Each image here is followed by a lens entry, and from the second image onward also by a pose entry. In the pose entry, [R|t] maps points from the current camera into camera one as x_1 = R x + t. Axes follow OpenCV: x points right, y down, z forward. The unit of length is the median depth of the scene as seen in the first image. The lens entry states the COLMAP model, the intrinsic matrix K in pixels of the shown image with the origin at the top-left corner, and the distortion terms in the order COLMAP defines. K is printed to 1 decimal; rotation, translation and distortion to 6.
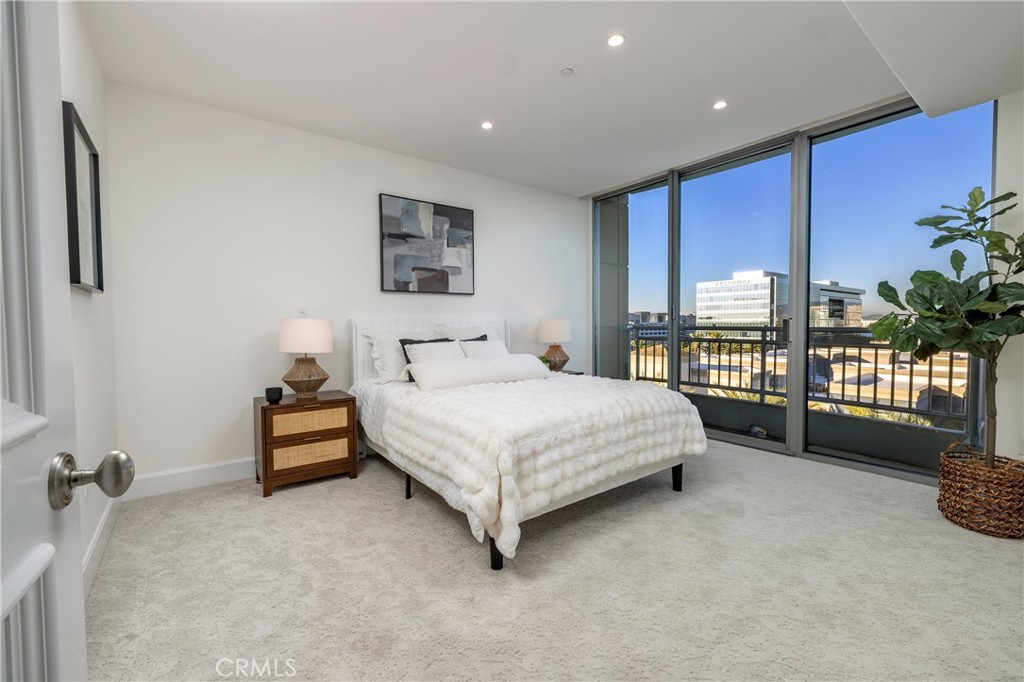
lens RADIAL K [[436.4, 0, 511.1], [0, 436.4, 342.4], [0, 0, 1]] dist [0.000028, 0.000018]
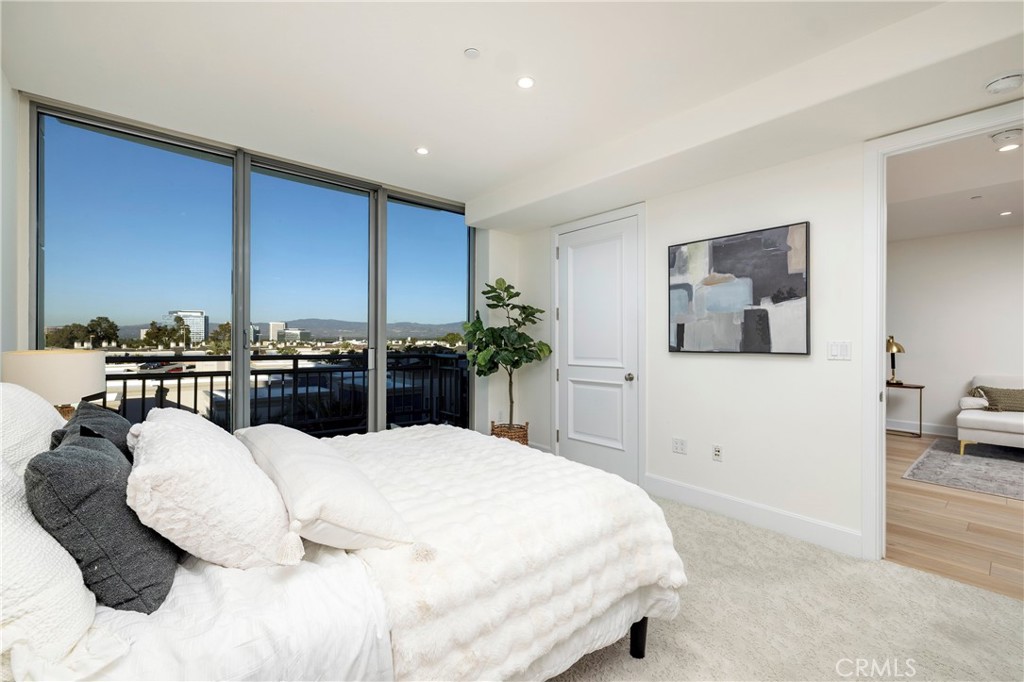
lens RADIAL K [[436.4, 0, 509.9], [0, 436.4, 339.9], [0, 0, 1]] dist [0.000028, 0.000018]
pose [[-0.042669, 0.000903, 0.999089, -0.391260], [0.029833, 0.999555, 0.000371, -0.055737], [-0.998644, 0.029822, -0.042677, 0.568651]]
